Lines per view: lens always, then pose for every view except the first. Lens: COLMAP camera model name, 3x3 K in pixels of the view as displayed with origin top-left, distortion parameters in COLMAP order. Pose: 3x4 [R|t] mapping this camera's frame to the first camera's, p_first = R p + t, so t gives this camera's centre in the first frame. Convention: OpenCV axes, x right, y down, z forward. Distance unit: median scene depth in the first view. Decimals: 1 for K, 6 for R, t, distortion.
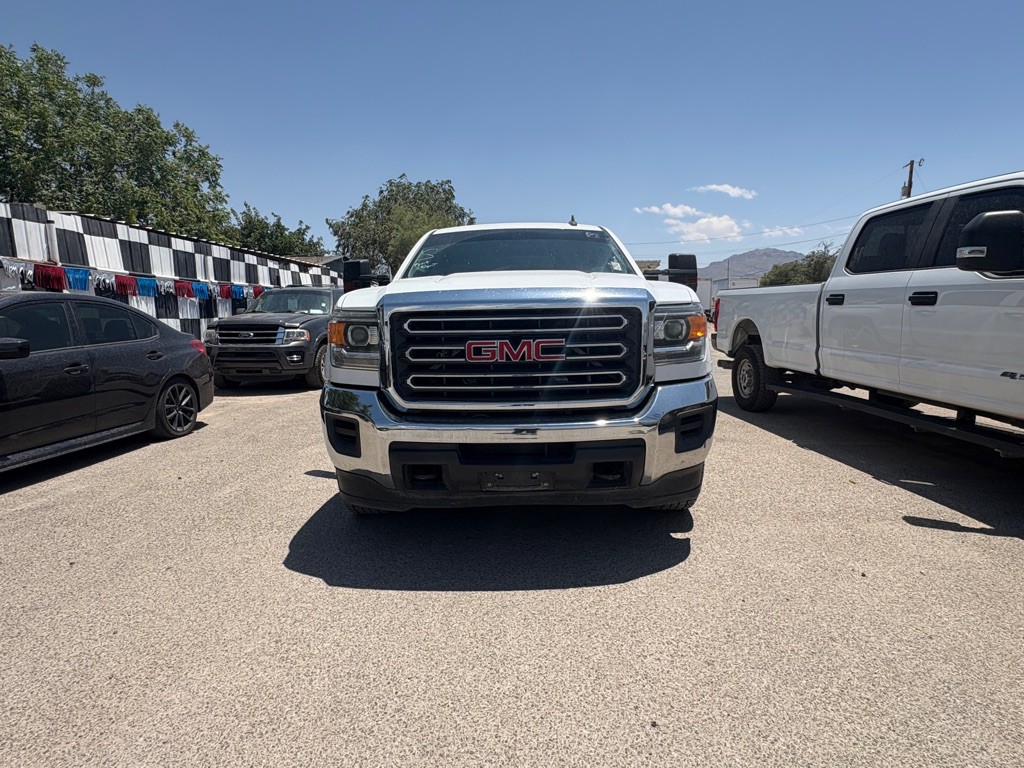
lens RADIAL K [[559.9, 0, 516.0], [0, 559.9, 388.1], [0, 0, 1]] dist [0.003050, 0.002608]
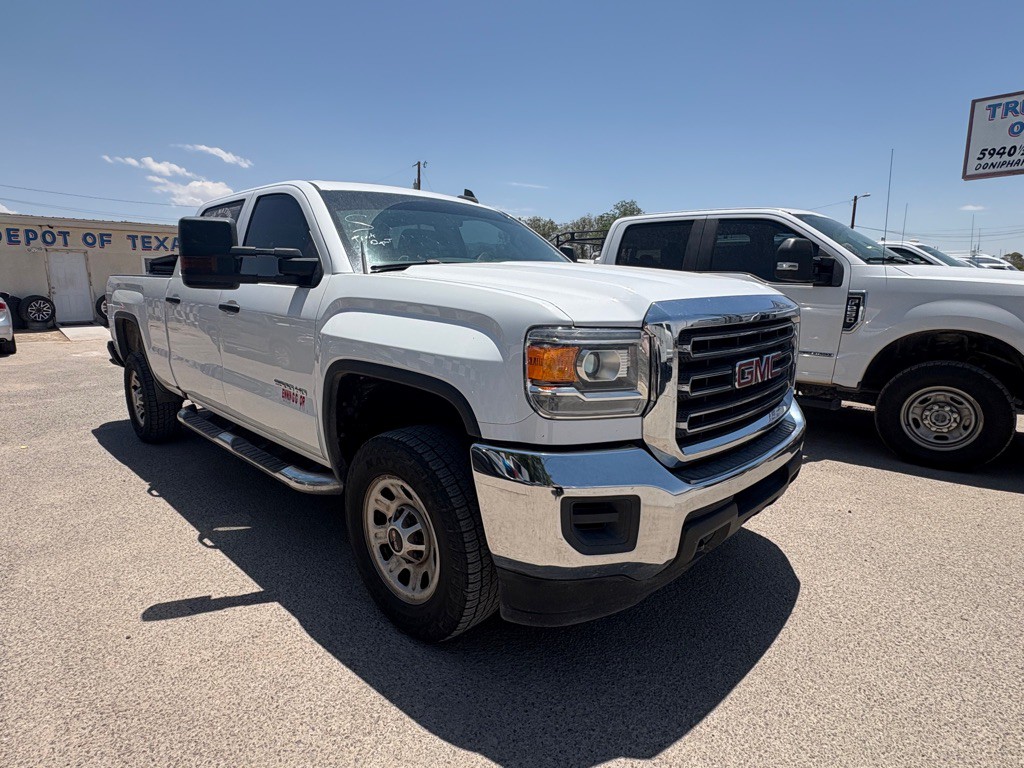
lens RADIAL K [[559.9, 0, 513.6], [0, 559.9, 376.7], [0, 0, 1]] dist [0.003050, 0.002608]
pose [[0.682219, -0.102763, 0.723890, -0.279258], [0.083367, 0.994550, 0.062618, -0.044355], [-0.726379, 0.017629, 0.687068, 0.215557]]
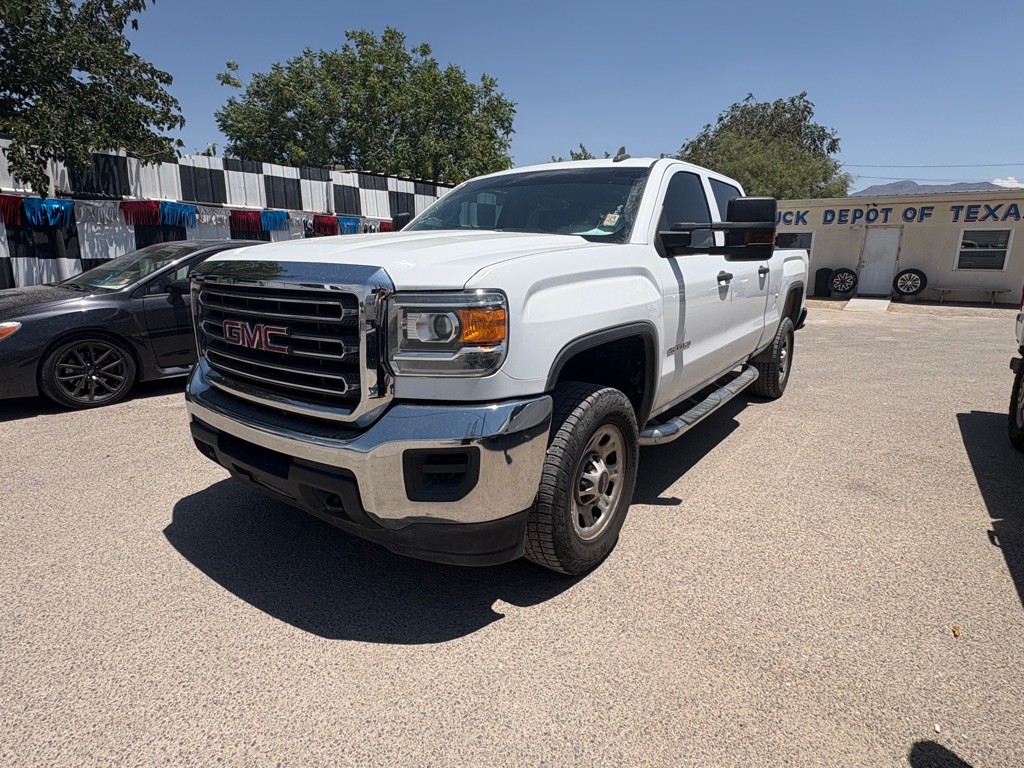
lens RADIAL K [[559.9, 0, 513.1], [0, 559.9, 389.9], [0, 0, 1]] dist [0.003050, 0.002608]
pose [[0.814690, 0.162688, -0.556609, 0.256236], [-0.100982, 0.984976, 0.140090, -0.045716], [0.571037, -0.057922, 0.818878, 0.165387]]
